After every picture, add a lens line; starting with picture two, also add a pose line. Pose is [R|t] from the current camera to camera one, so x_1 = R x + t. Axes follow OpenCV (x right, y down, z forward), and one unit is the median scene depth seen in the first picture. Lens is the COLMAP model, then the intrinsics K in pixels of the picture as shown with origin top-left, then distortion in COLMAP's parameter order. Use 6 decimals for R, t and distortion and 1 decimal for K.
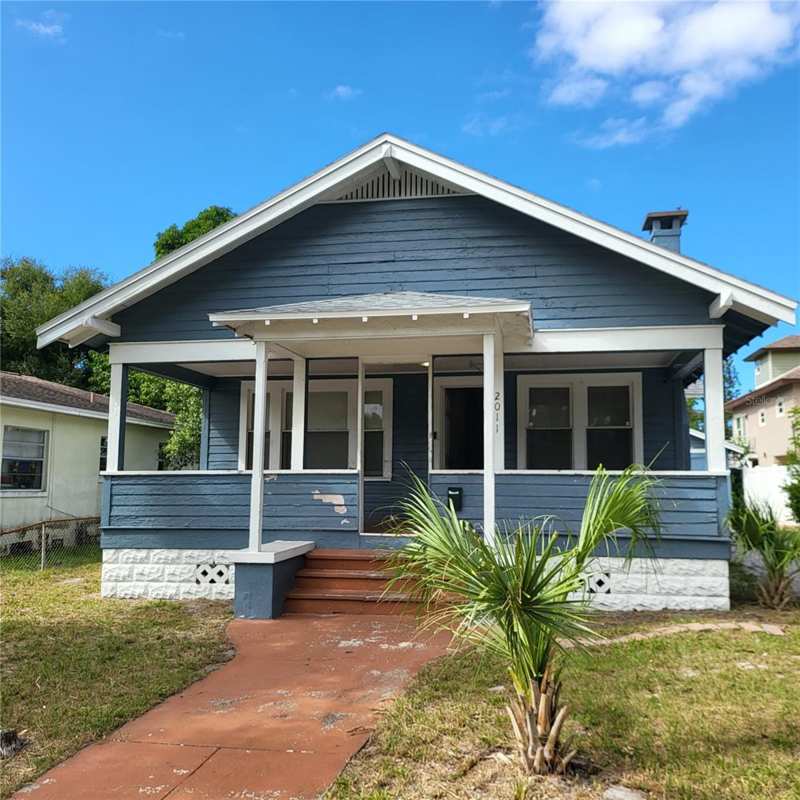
lens RADIAL K [[744.6, 0, 441.9], [0, 744.6, 402.3], [0, 0, 1]] dist [0.043339, -0.015893]
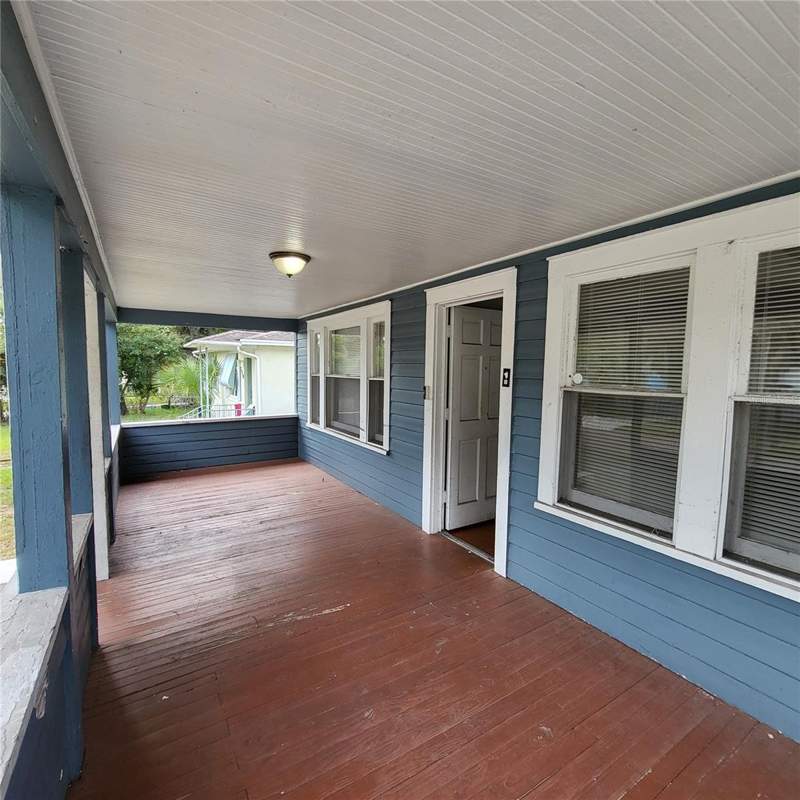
lens RADIAL K [[420.4, 0, 405.8], [0, 420.4, 398.1], [0, 0, 1]] dist [0.002258, 0.001265]
pose [[0.654984, 0.060671, -0.753203, 0.287968], [0.075128, 0.986604, 0.144803, -0.000487], [0.751899, -0.151430, 0.641652, 0.980600]]
